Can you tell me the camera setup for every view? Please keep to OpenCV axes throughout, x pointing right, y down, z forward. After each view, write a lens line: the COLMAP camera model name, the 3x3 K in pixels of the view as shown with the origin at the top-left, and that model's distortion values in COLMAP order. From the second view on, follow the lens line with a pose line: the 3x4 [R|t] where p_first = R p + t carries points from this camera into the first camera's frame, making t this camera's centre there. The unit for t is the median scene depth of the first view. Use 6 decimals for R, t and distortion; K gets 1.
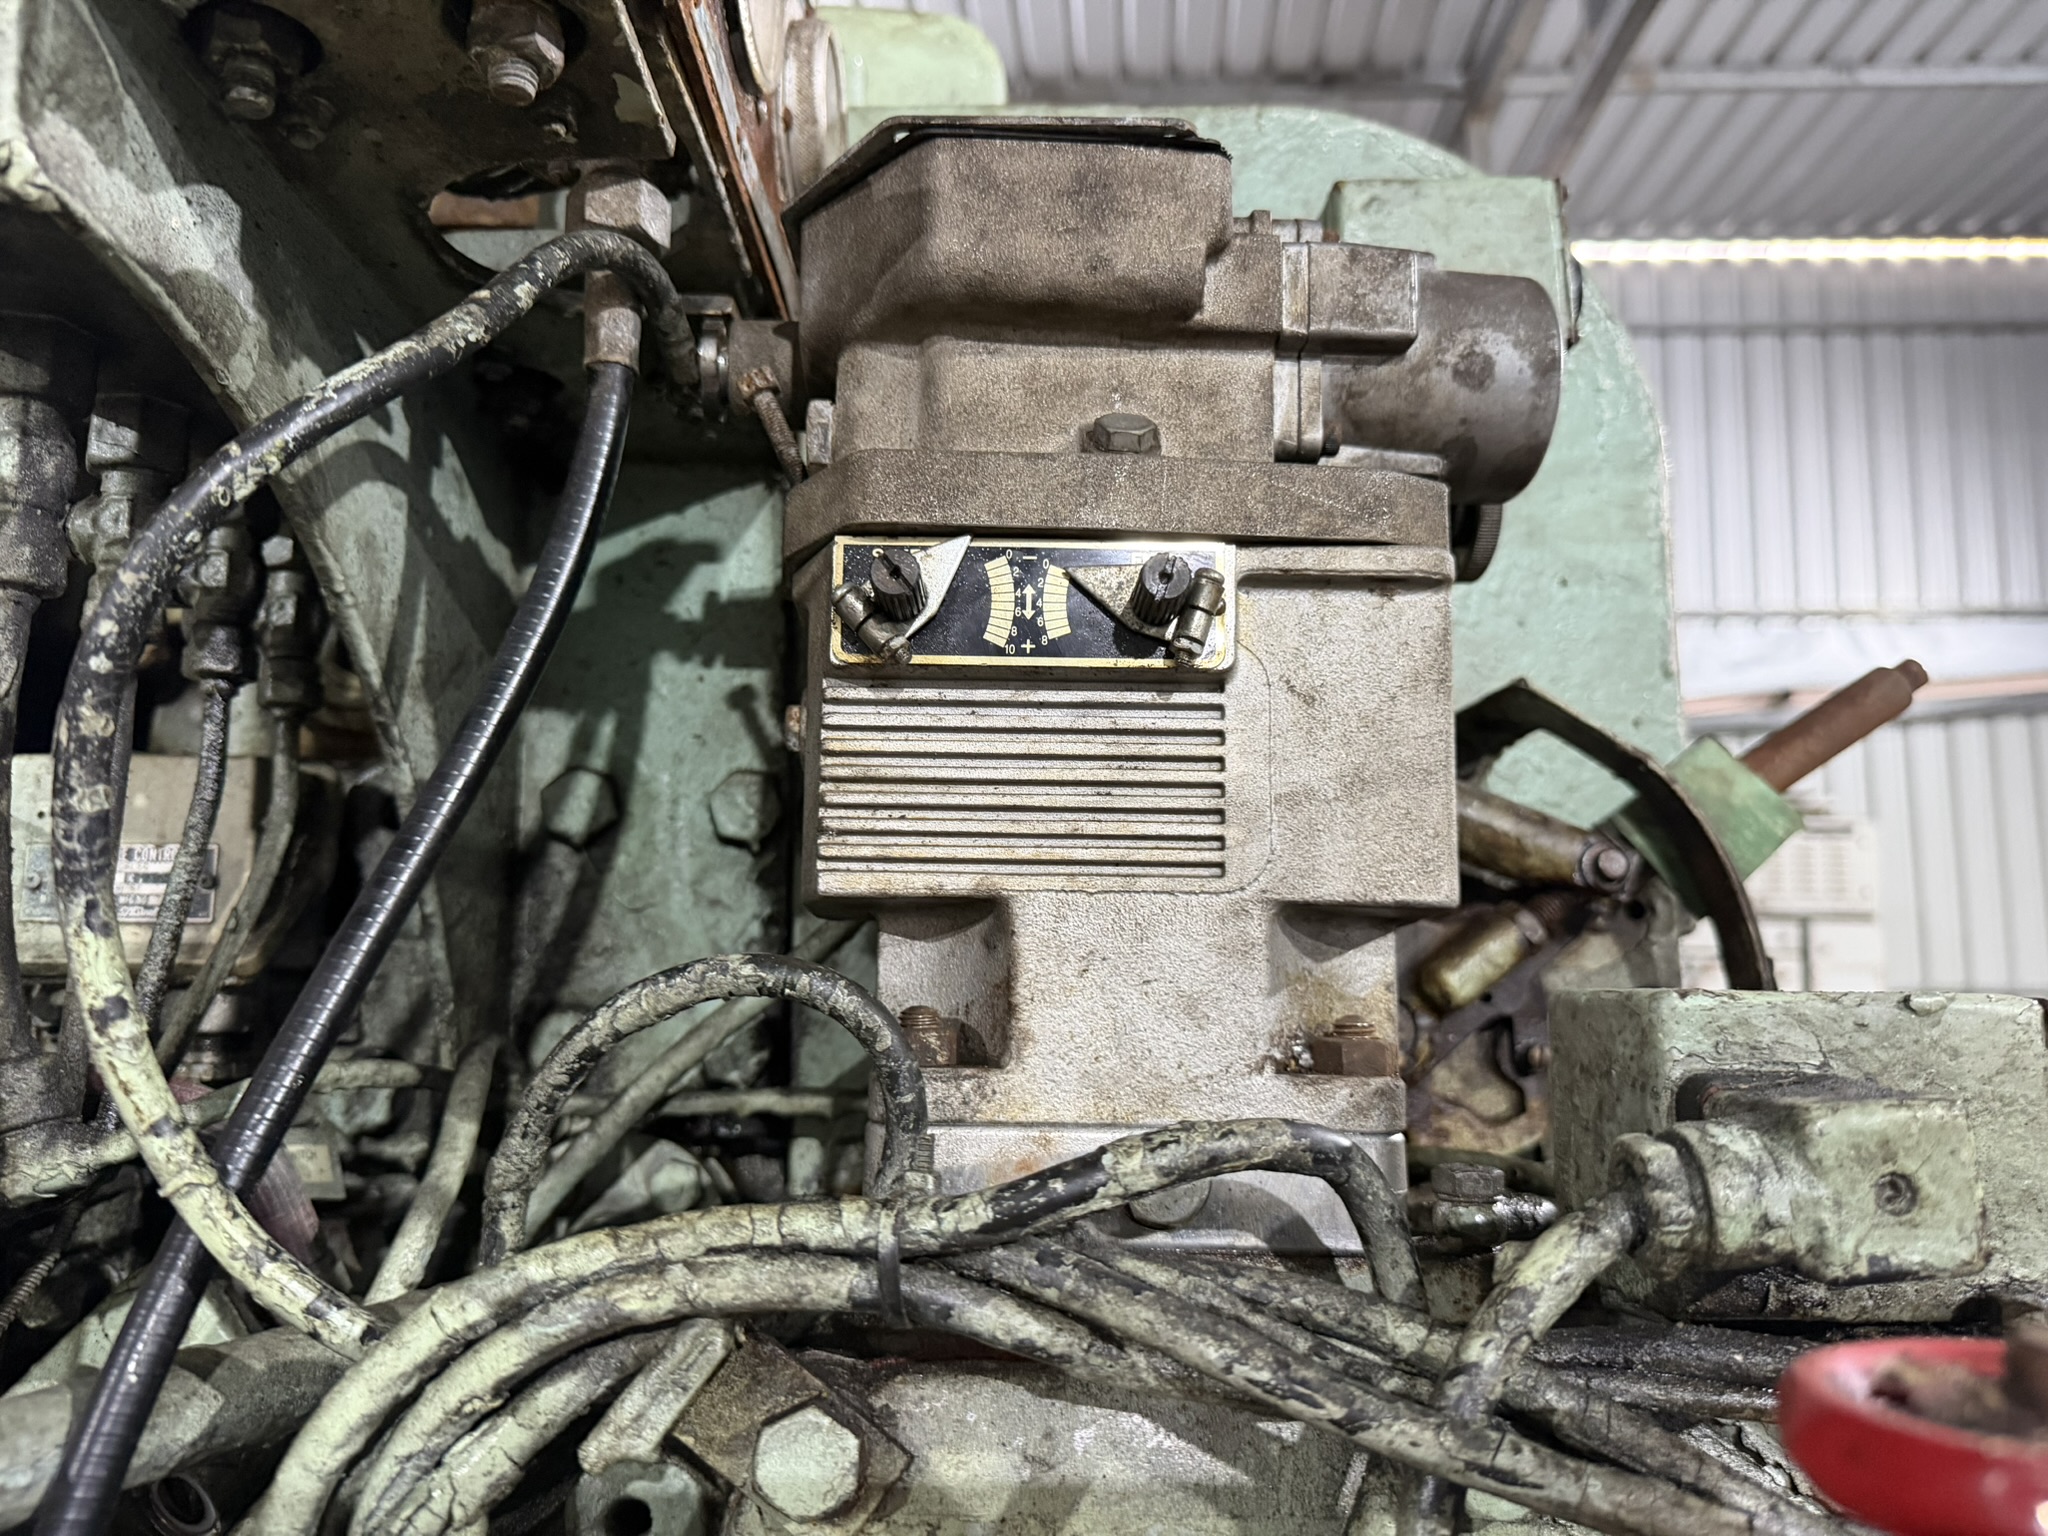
lens RADIAL K [[1437.8, 0, 1024.0], [0, 1437.8, 768.0], [0, 0, 1]] dist [0.002632, -0.005134]
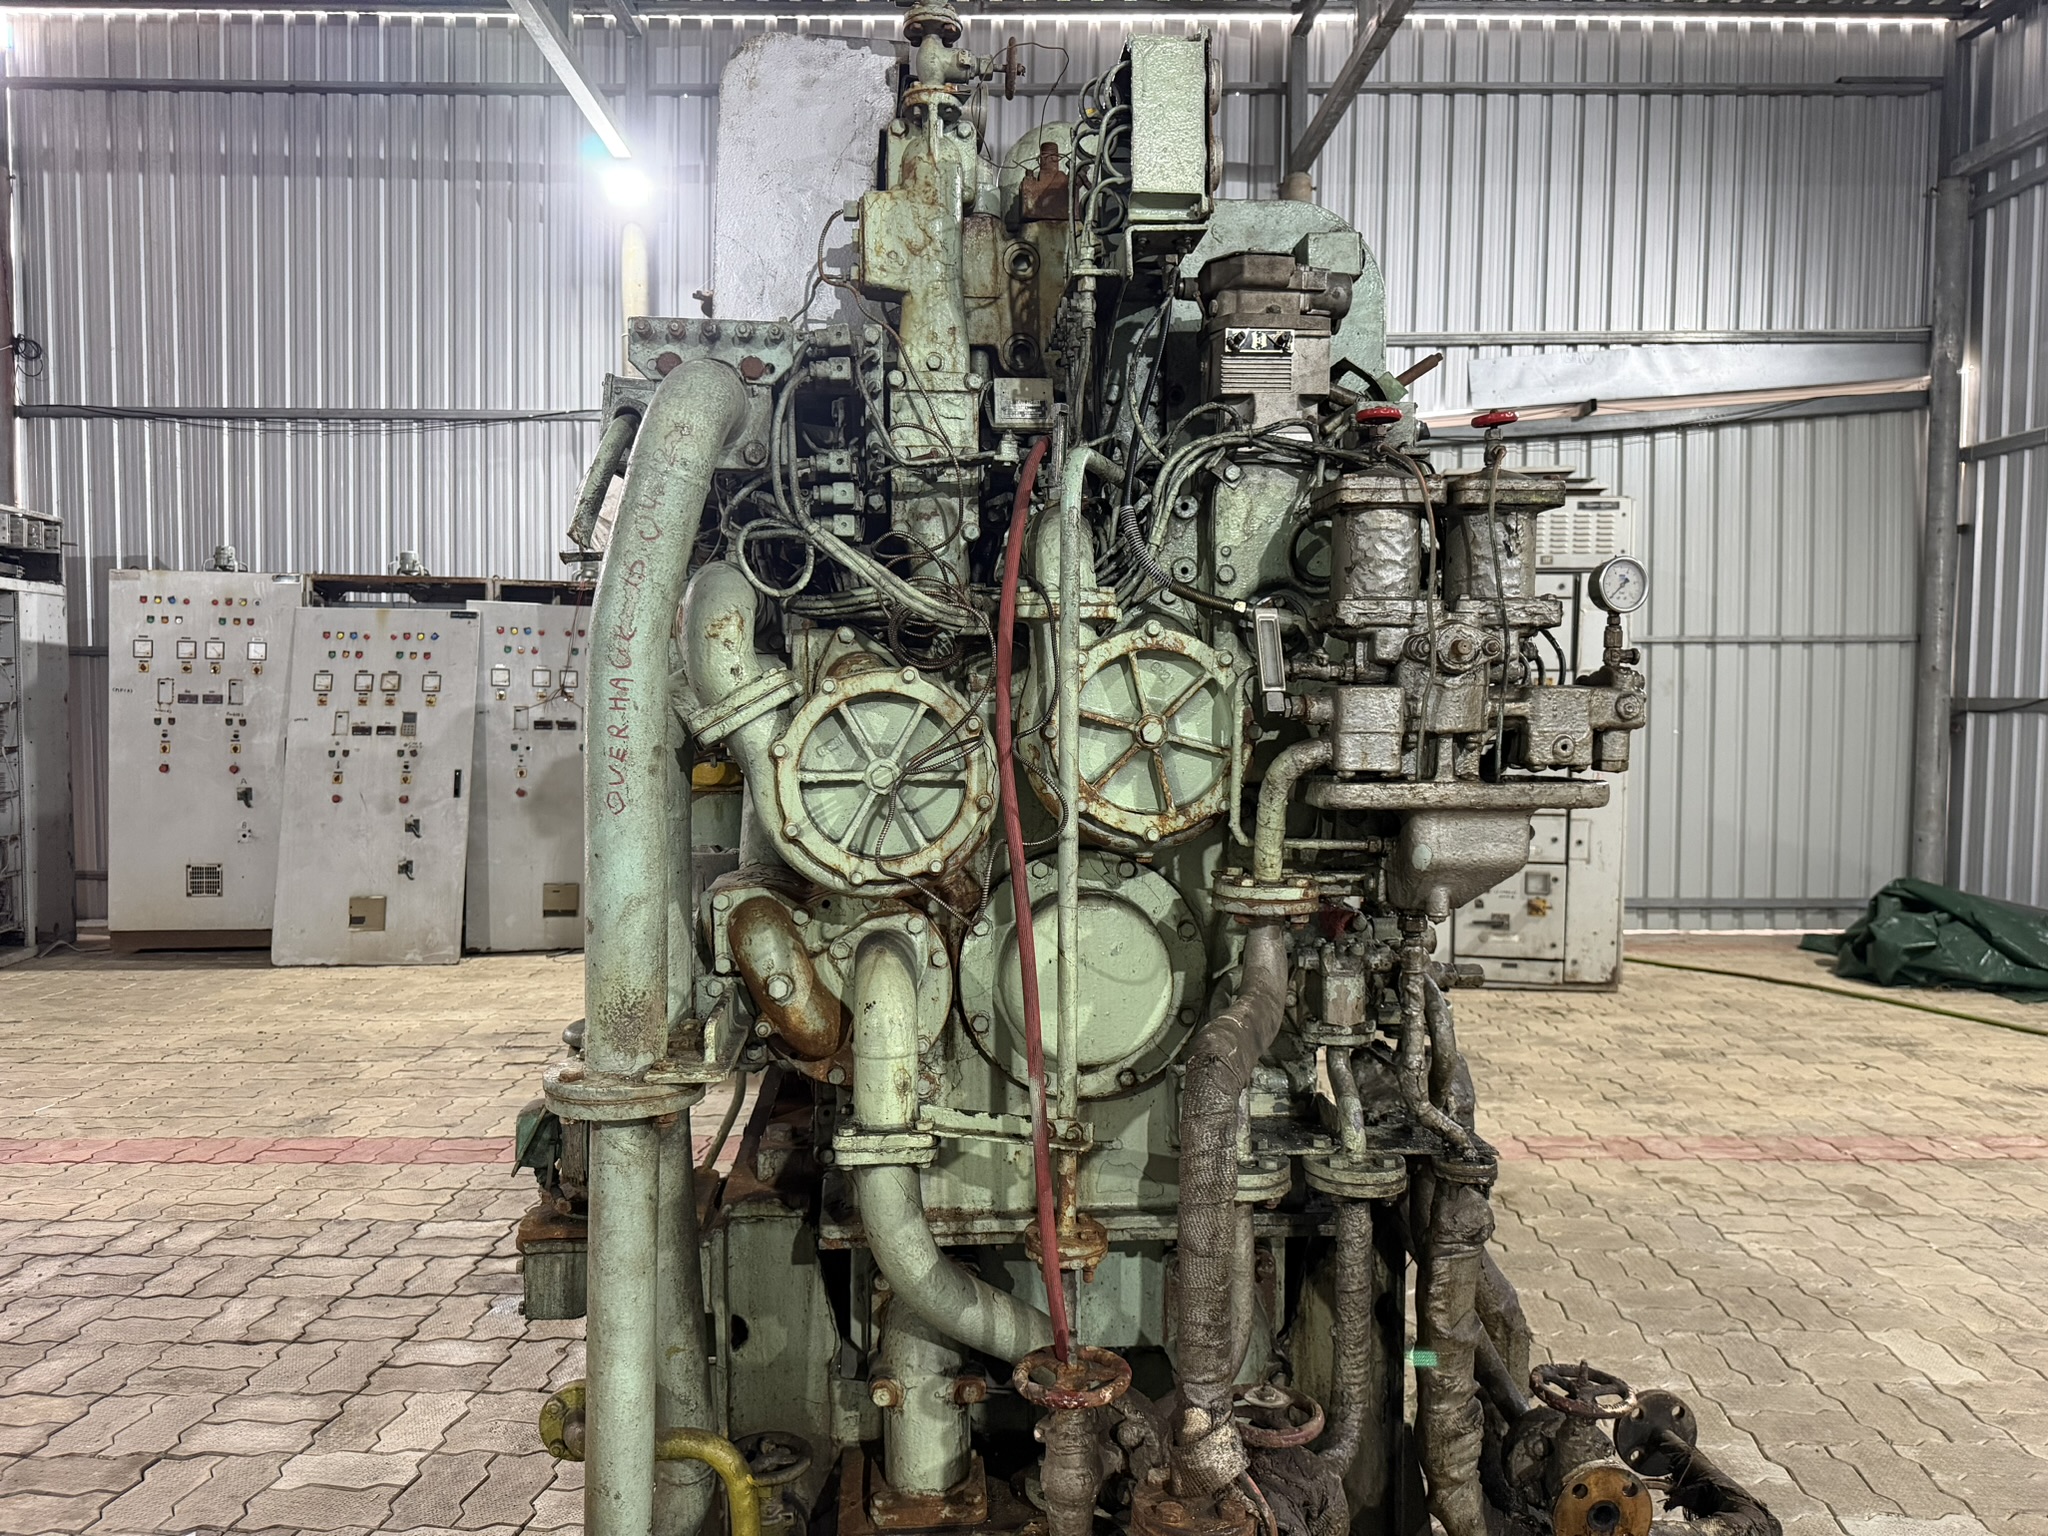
lens RADIAL K [[1434.1, 0, 1025.0], [0, 1434.1, 850.0], [0, 0, 1]] dist [0.000638, -0.000608]
pose [[0.996632, -0.030936, 0.075943, -1.382261], [0.012473, 0.972522, 0.232477, 0.506359], [-0.081049, -0.230747, 0.969632, -4.807757]]
